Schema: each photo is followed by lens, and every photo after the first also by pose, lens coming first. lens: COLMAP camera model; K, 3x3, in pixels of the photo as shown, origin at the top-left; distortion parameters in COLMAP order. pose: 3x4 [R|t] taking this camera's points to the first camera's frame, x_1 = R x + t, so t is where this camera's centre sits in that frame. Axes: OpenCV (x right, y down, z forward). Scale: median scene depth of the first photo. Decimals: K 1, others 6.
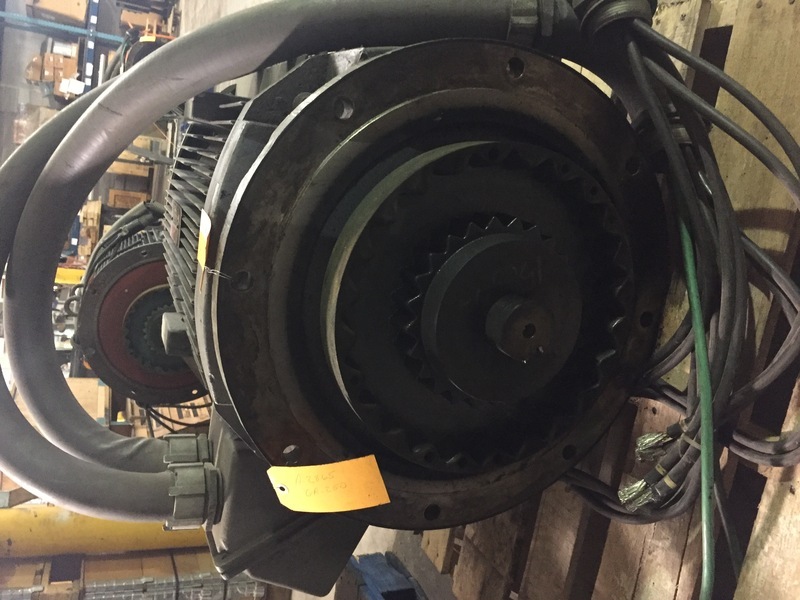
lens RADIAL K [[681.4, 0, 402.2], [0, 681.4, 297.9], [0, 0, 1]] dist [0.091749, -0.126861]
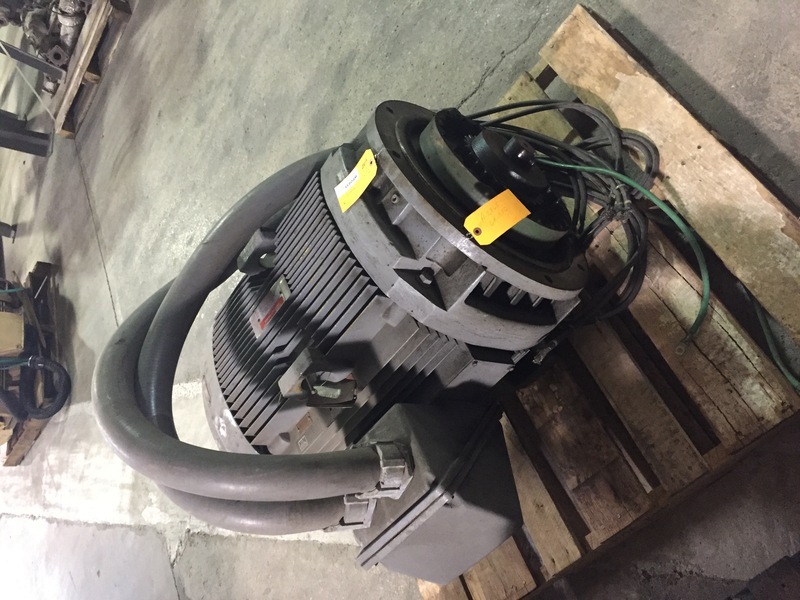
lens RADIAL K [[681.4, 0, 402.2], [0, 681.4, 297.9], [0, 0, 1]] dist [0.091749, -0.126861]
pose [[0.816903, -0.239313, 0.524785, -1.161554], [0.553501, 0.581127, -0.596597, 1.190603], [-0.162193, 0.777831, 0.607184, 0.155401]]
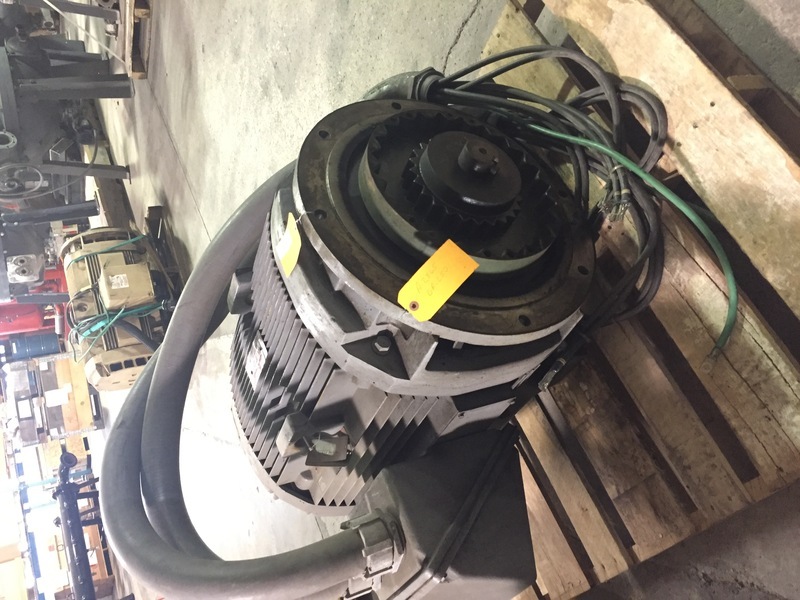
lens RADIAL K [[681.4, 0, 402.2], [0, 681.4, 297.9], [0, 0, 1]] dist [0.091749, -0.126861]
pose [[0.839131, -0.480886, 0.254181, -0.518024], [0.531588, 0.626058, -0.570496, 1.006394], [0.115211, 0.613840, 0.780978, -0.097675]]
